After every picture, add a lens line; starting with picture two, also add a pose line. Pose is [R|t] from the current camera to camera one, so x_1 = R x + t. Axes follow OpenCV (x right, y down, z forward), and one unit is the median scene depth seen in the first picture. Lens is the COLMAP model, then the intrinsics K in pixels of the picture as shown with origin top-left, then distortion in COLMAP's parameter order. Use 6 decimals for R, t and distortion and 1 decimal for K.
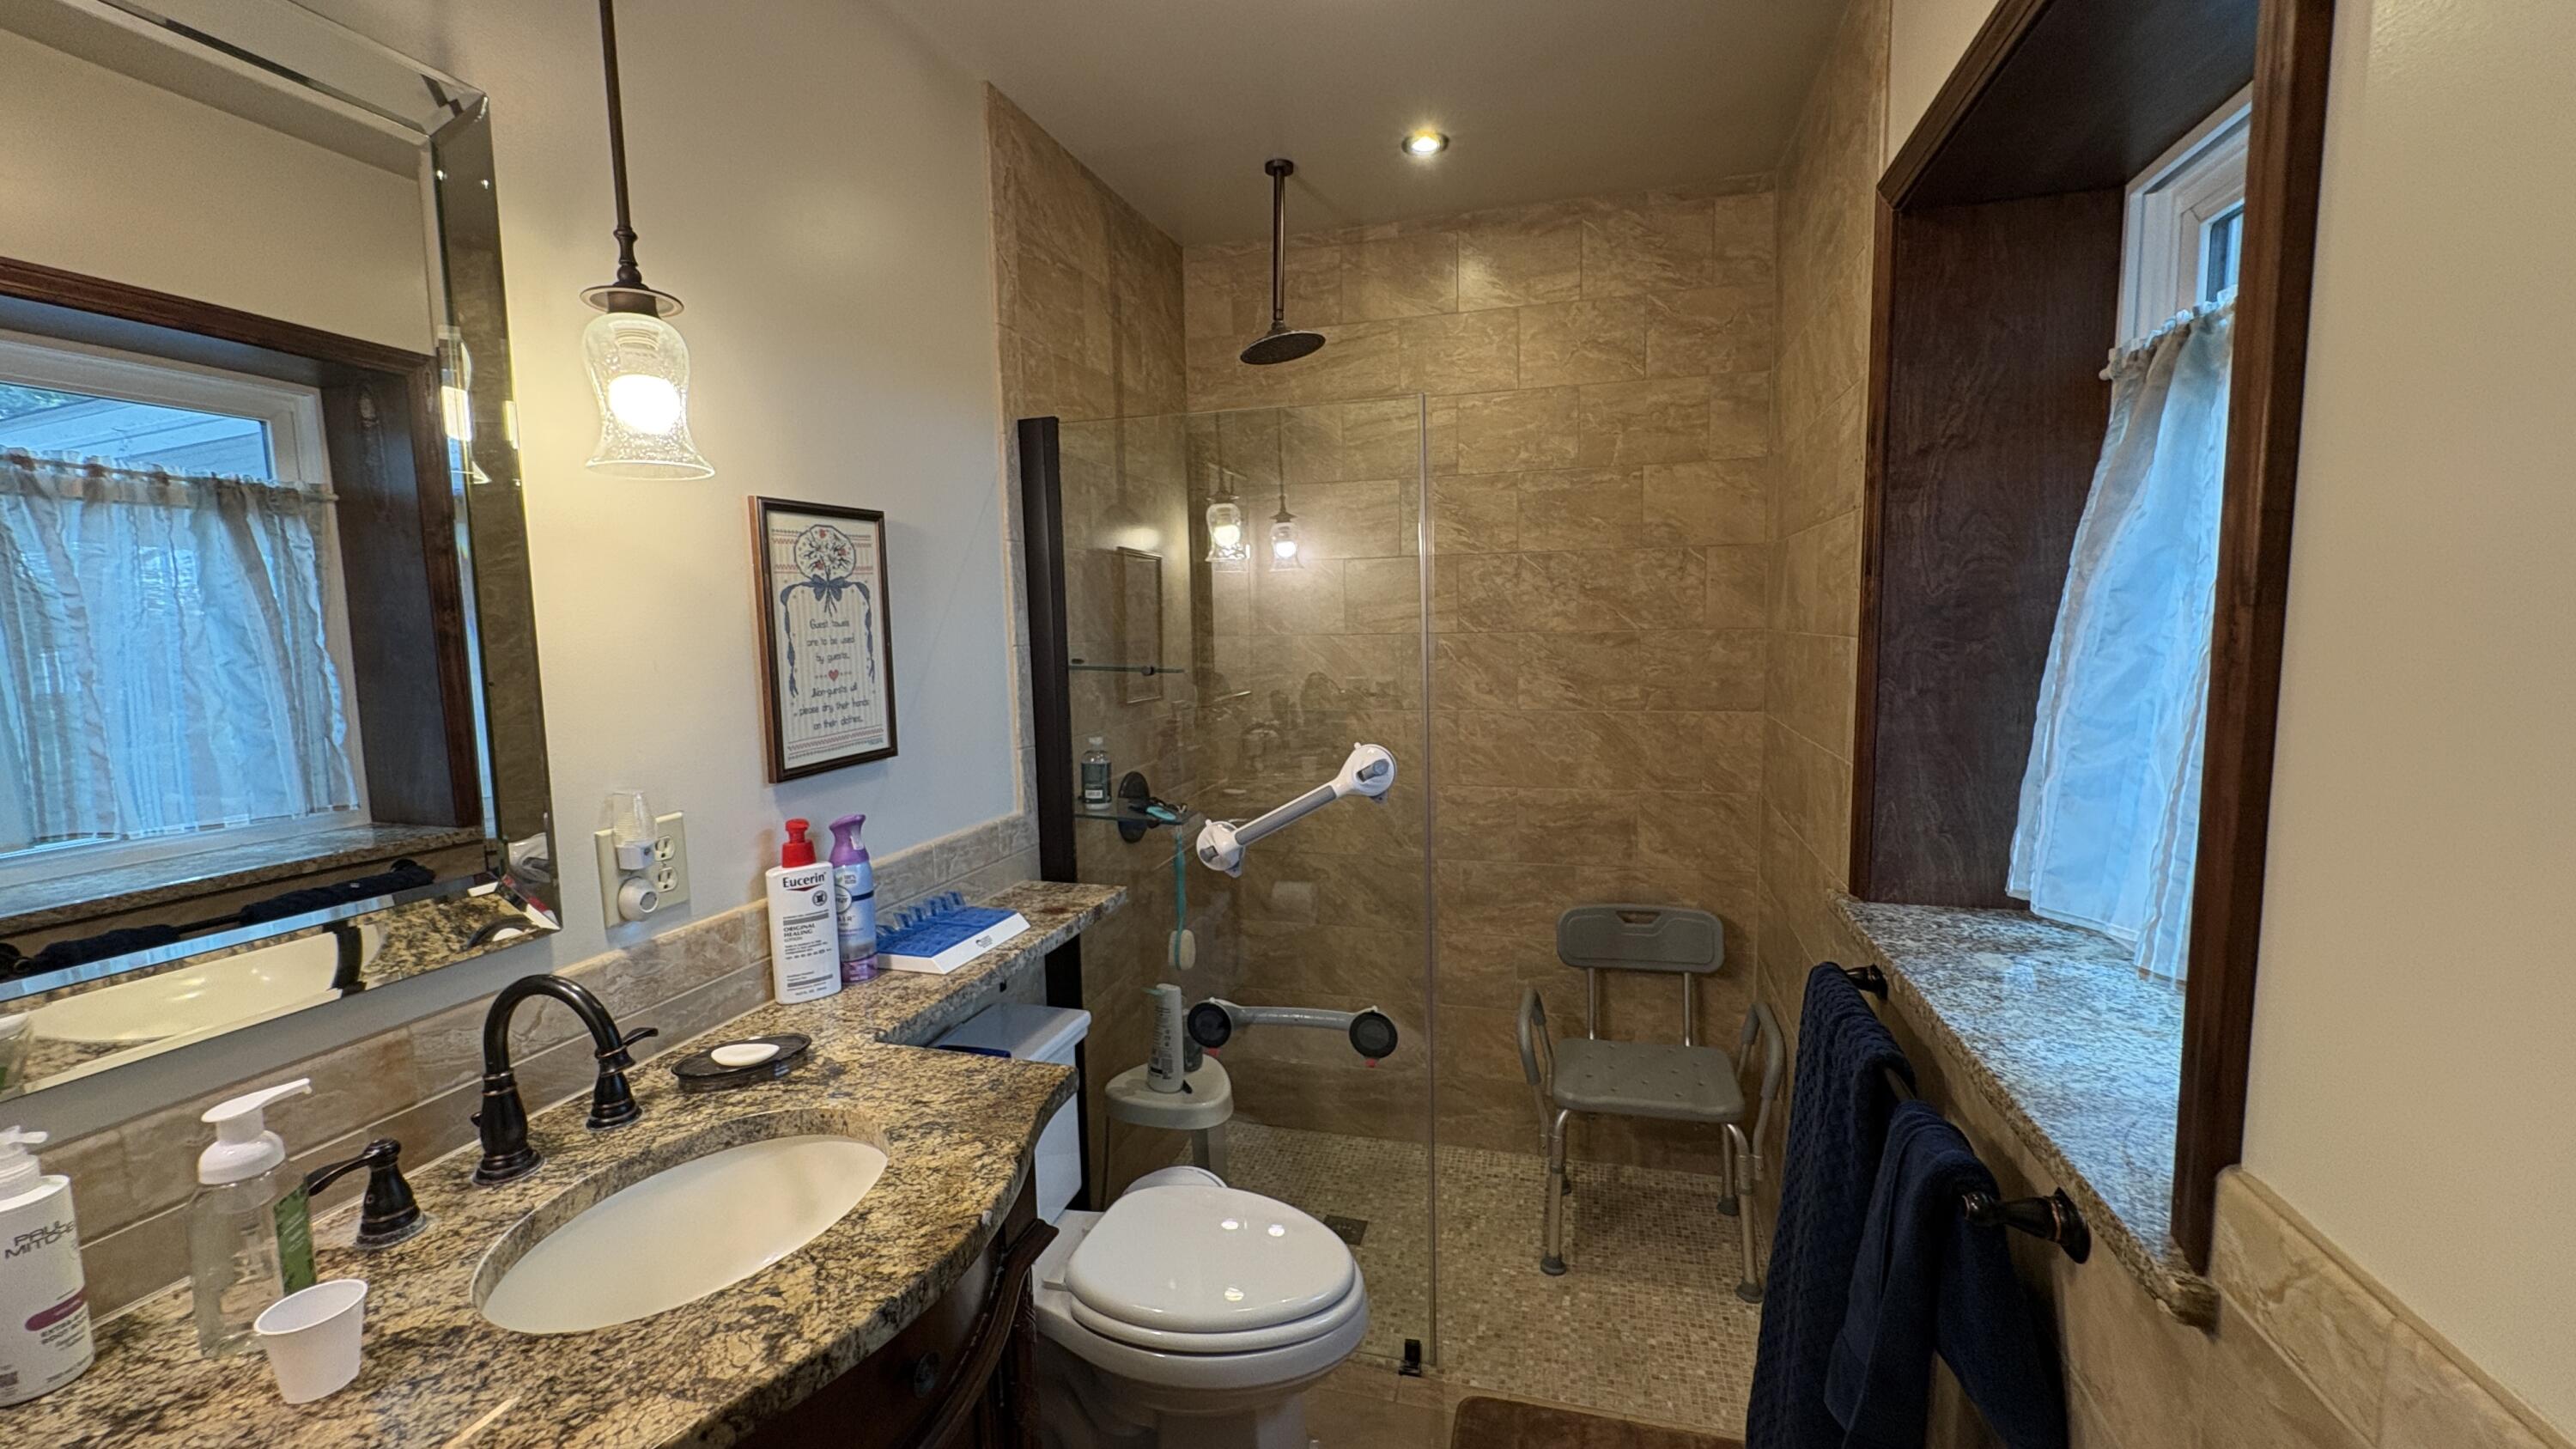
lens RADIAL K [[1029.0, 0, 1288.0], [0, 1029.0, 724.5], [0, 0, 1]] dist [-0.000540, -0.000242]
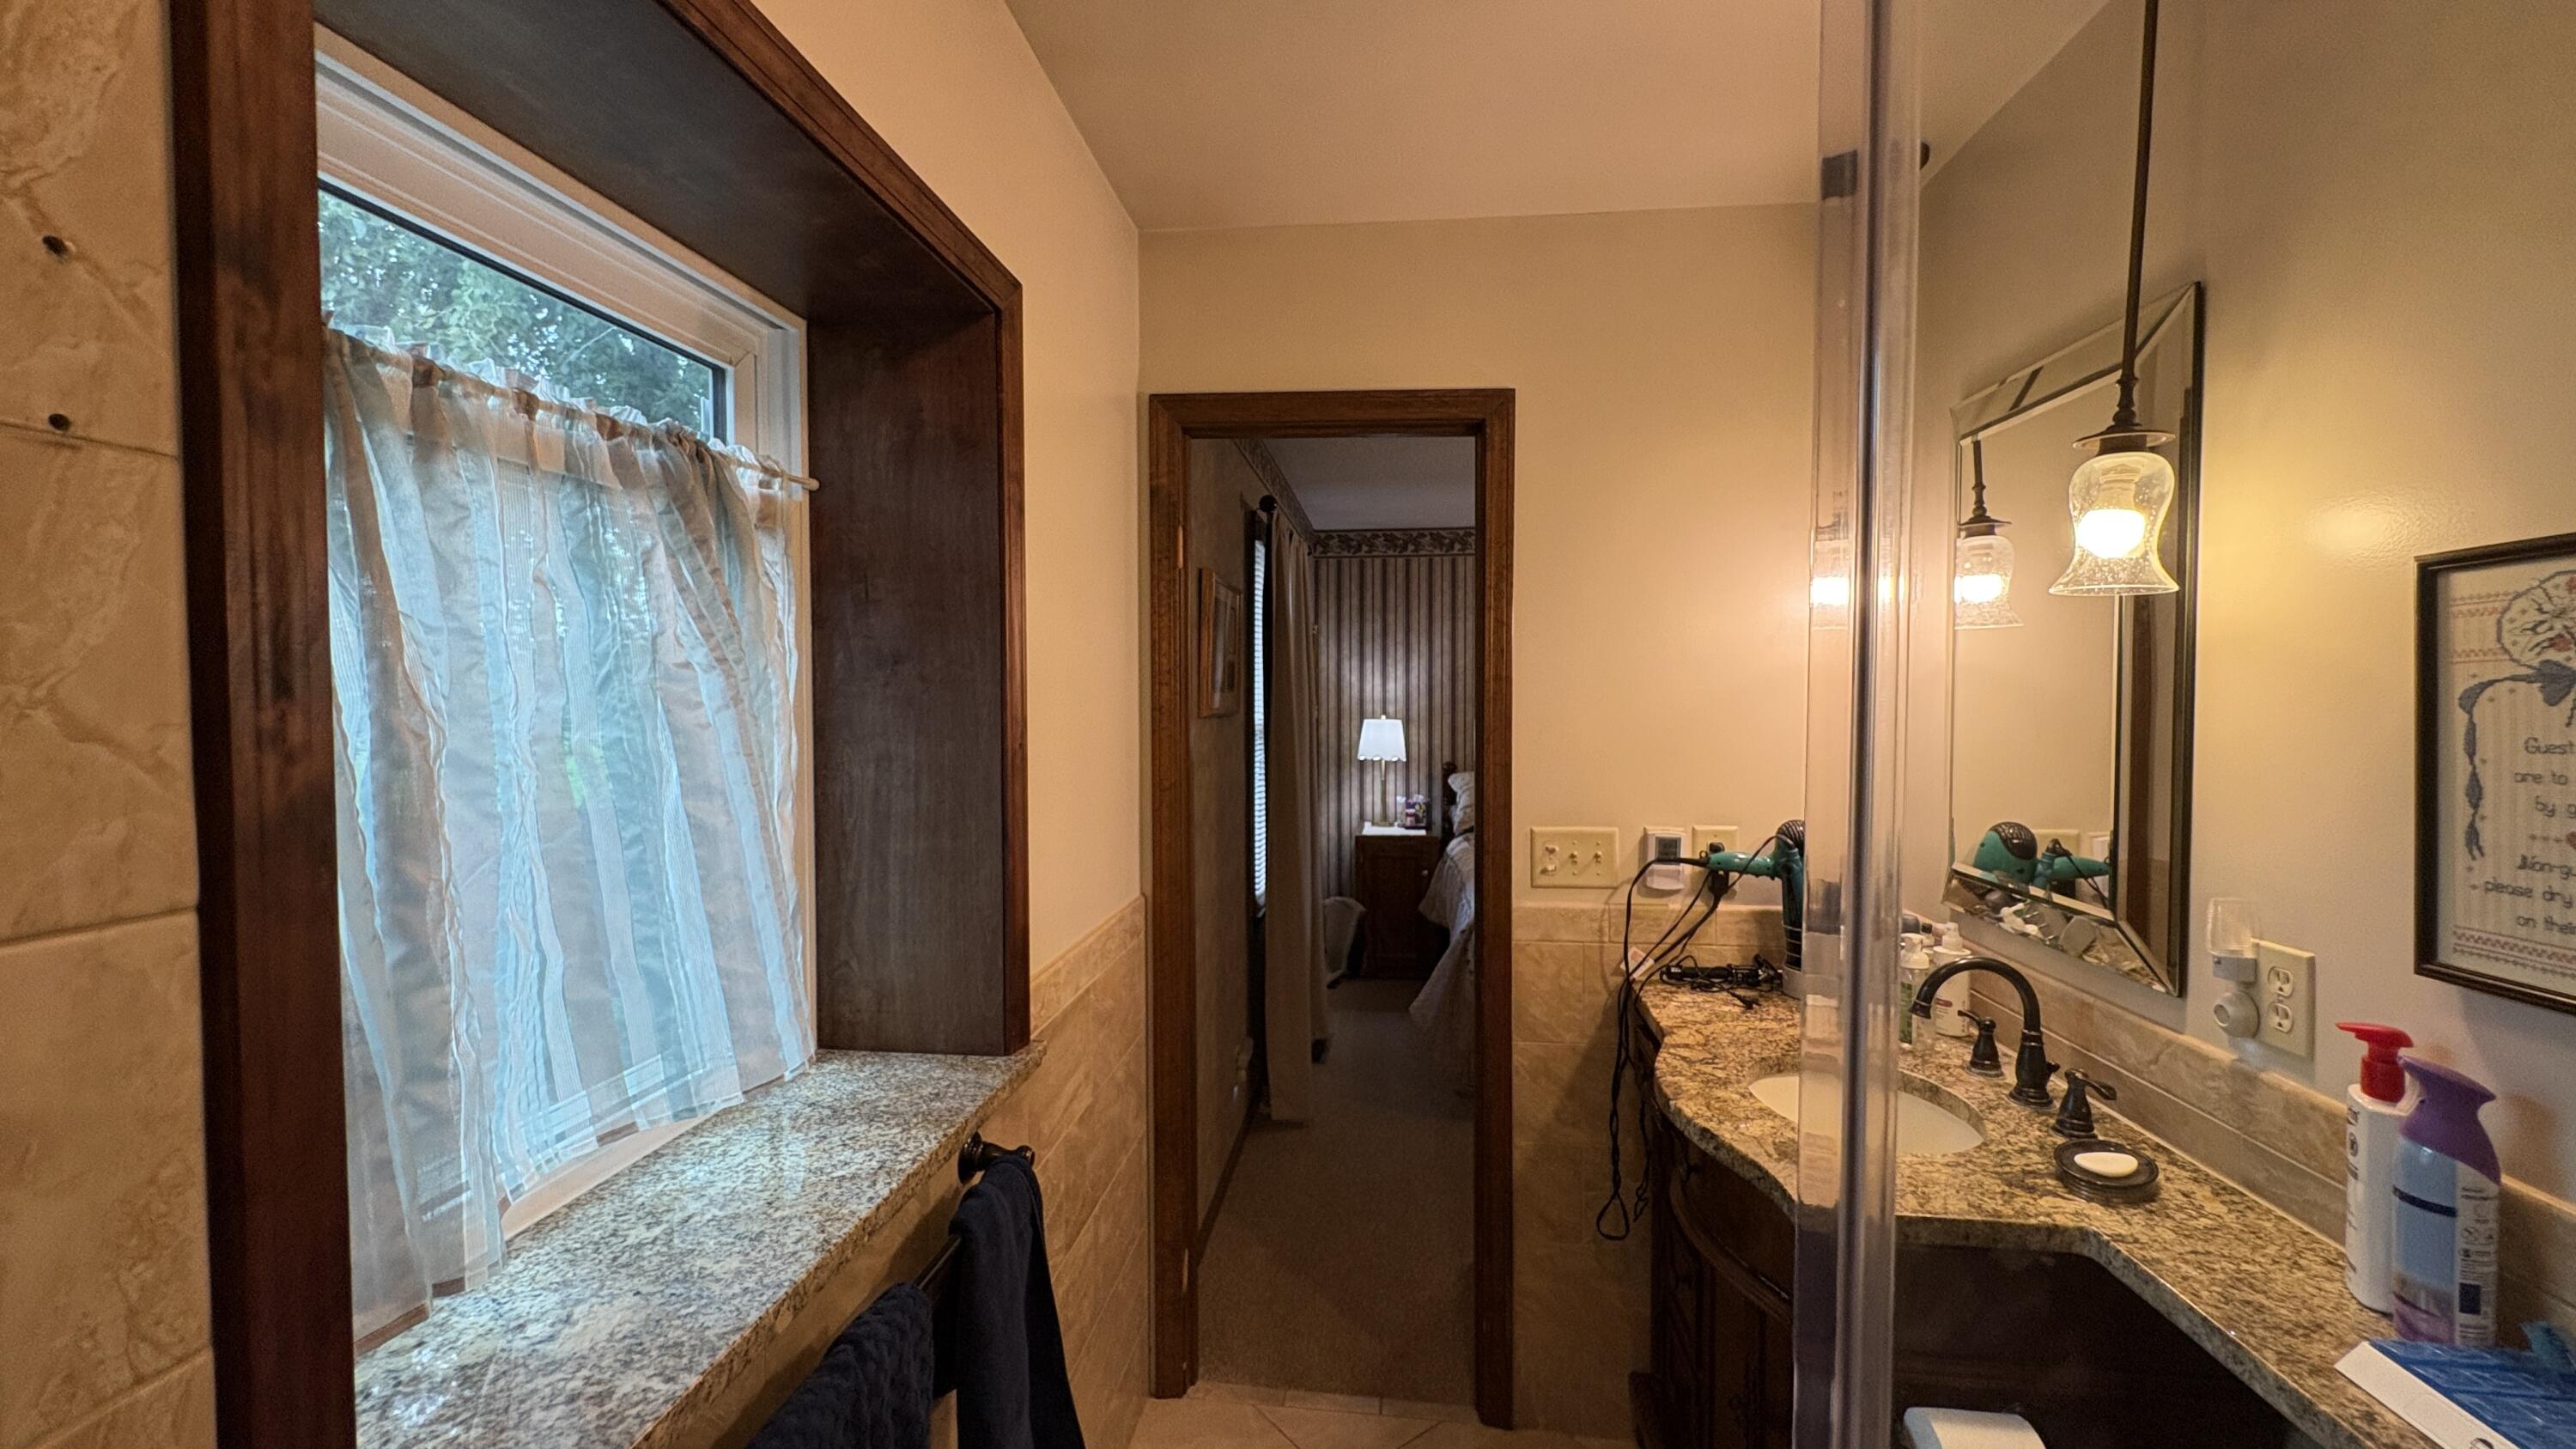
lens RADIAL K [[1029.0, 0, 1288.0], [0, 1029.0, 724.5], [0, 0, 1]] dist [-0.000540, -0.000242]
pose [[-0.985662, 0.024610, -0.166926, 0.349954], [0.001870, 0.990839, 0.135038, -0.202448], [0.168720, 0.132790, -0.976678, 1.546682]]
